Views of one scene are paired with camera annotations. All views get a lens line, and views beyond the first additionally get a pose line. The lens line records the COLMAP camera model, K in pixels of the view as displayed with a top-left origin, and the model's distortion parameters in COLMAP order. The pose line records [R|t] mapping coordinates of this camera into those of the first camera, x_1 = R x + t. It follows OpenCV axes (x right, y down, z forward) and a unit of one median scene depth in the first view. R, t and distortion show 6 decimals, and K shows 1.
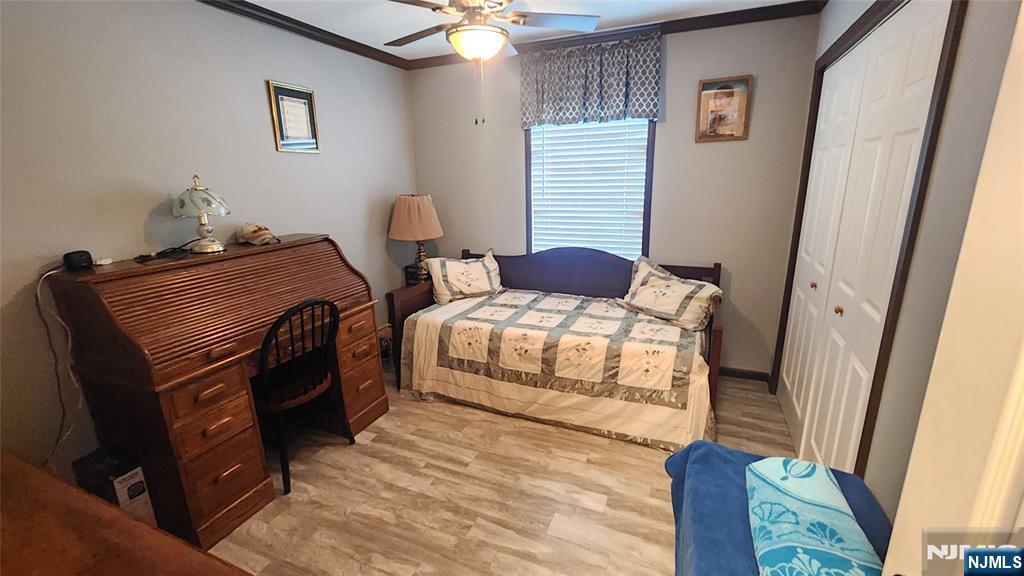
lens RADIAL K [[421.7, 0, 514.8], [0, 421.7, 285.0], [0, 0, 1]] dist [0.002582, 0.000409]
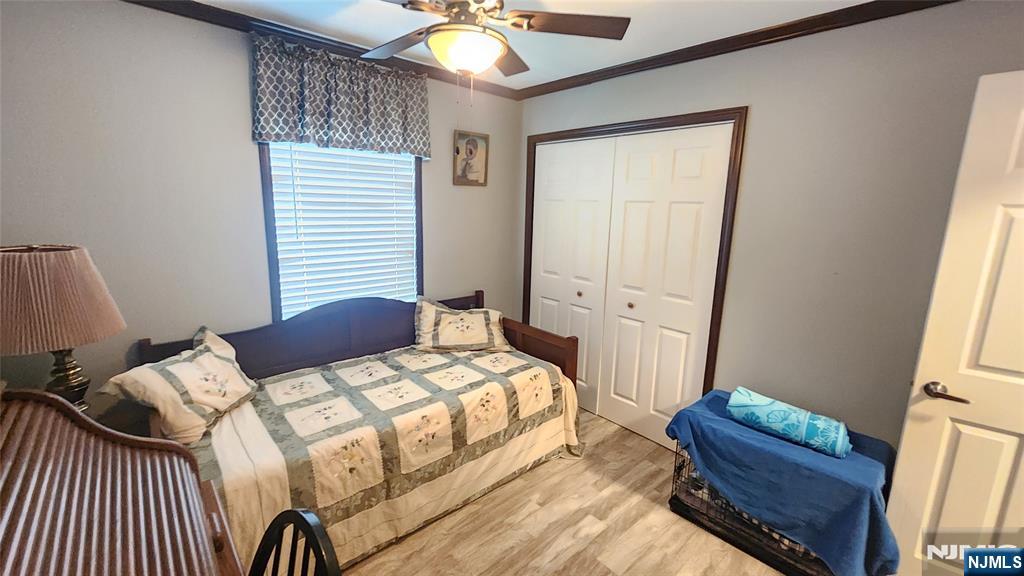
lens RADIAL K [[421.7, 0, 514.8], [0, 421.7, 285.0], [0, 0, 1]] dist [0.002582, 0.000409]
pose [[0.414744, -0.142010, 0.898788, -0.505797], [0.193218, 0.978966, 0.065518, -0.122974], [-0.889187, 0.146489, 0.433459, 0.418799]]
